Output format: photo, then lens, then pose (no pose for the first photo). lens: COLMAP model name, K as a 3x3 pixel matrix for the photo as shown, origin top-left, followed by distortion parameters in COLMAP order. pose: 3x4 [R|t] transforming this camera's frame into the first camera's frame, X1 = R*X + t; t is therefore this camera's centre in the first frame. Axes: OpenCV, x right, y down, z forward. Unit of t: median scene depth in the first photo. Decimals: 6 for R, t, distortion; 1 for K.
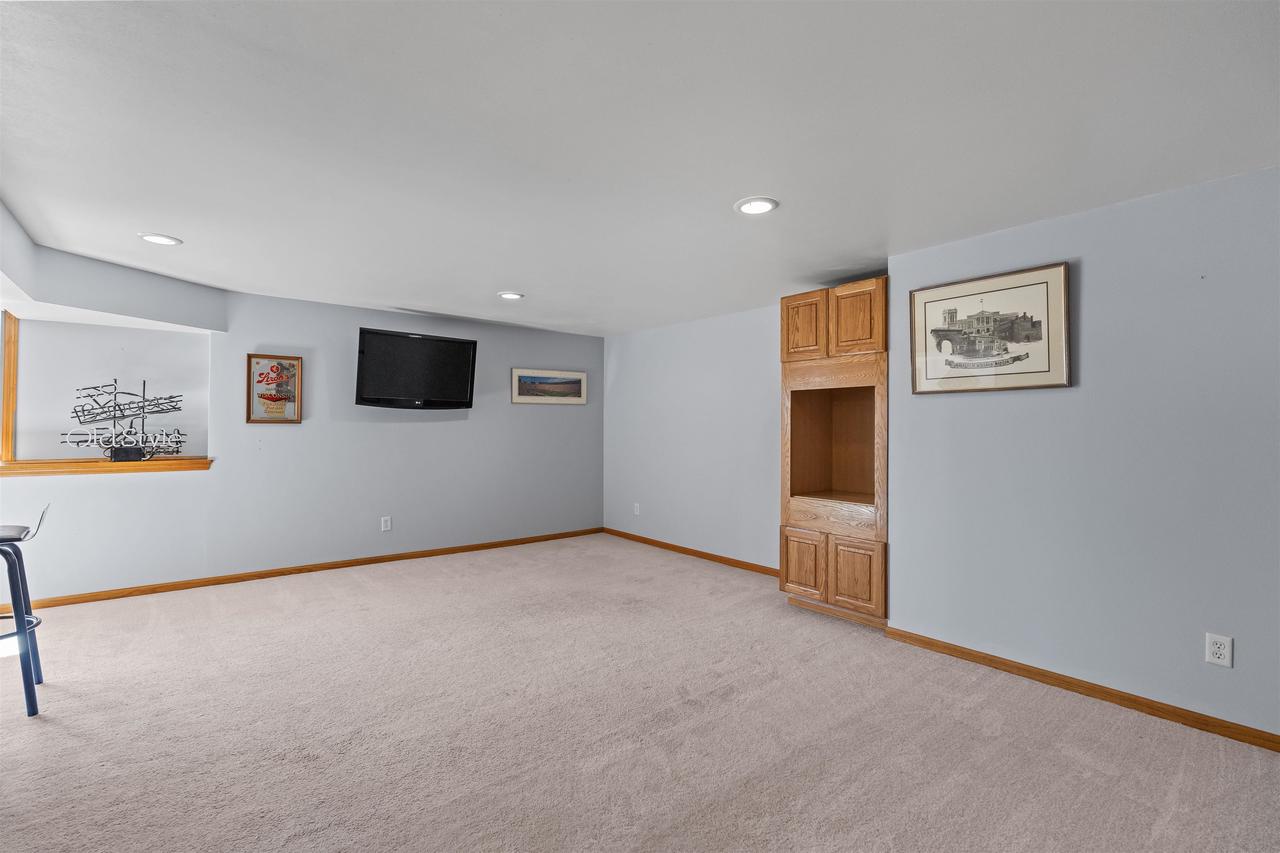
lens RADIAL K [[580.0, 0, 642.0], [0, 580.0, 423.2], [0, 0, 1]] dist [-0.005574, 0.001125]
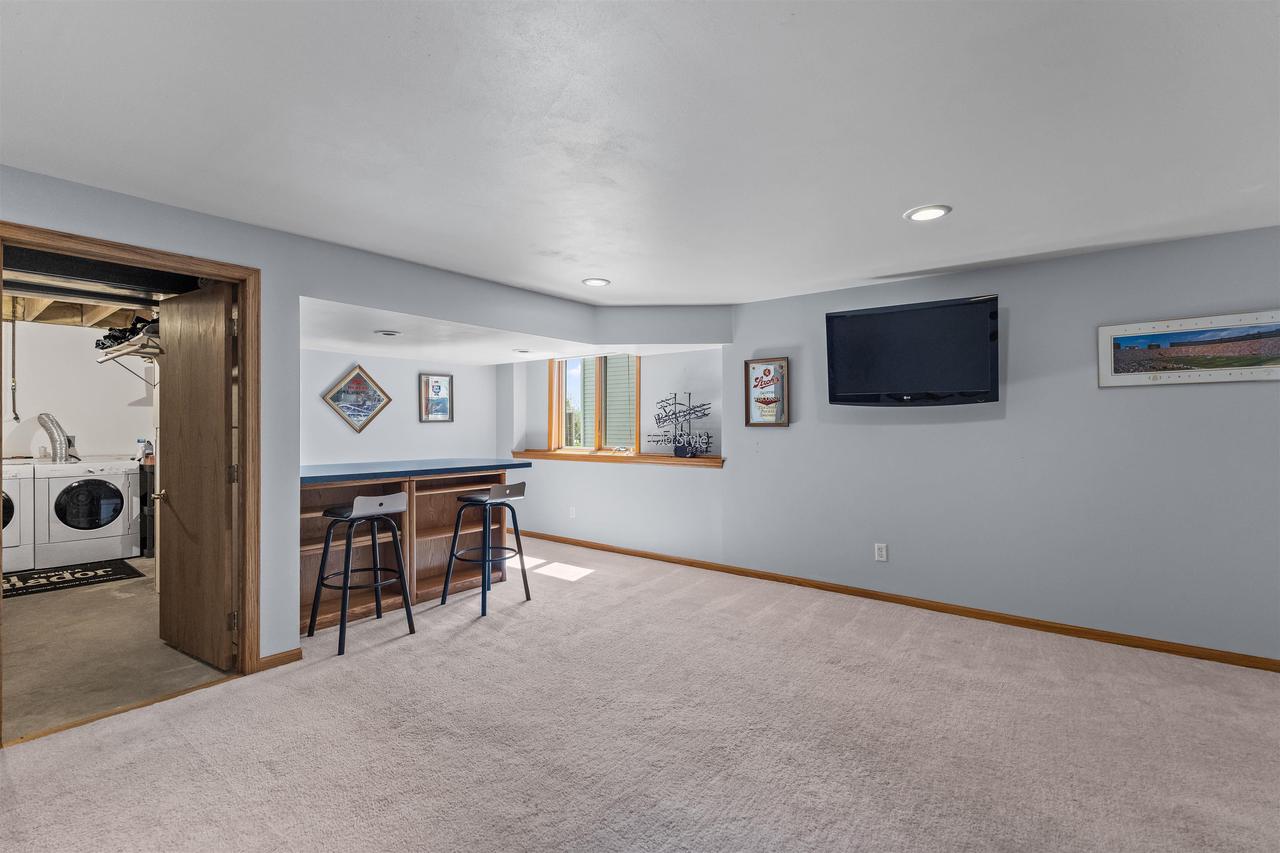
lens RADIAL K [[580.0, 0, 642.3], [0, 580.0, 424.8], [0, 0, 1]] dist [-0.005574, 0.001125]
pose [[0.203934, -0.004790, -0.978973, 0.312370], [0.008809, 0.999957, -0.003057, -0.001759], [0.978945, -0.008000, 0.203967, 0.601954]]
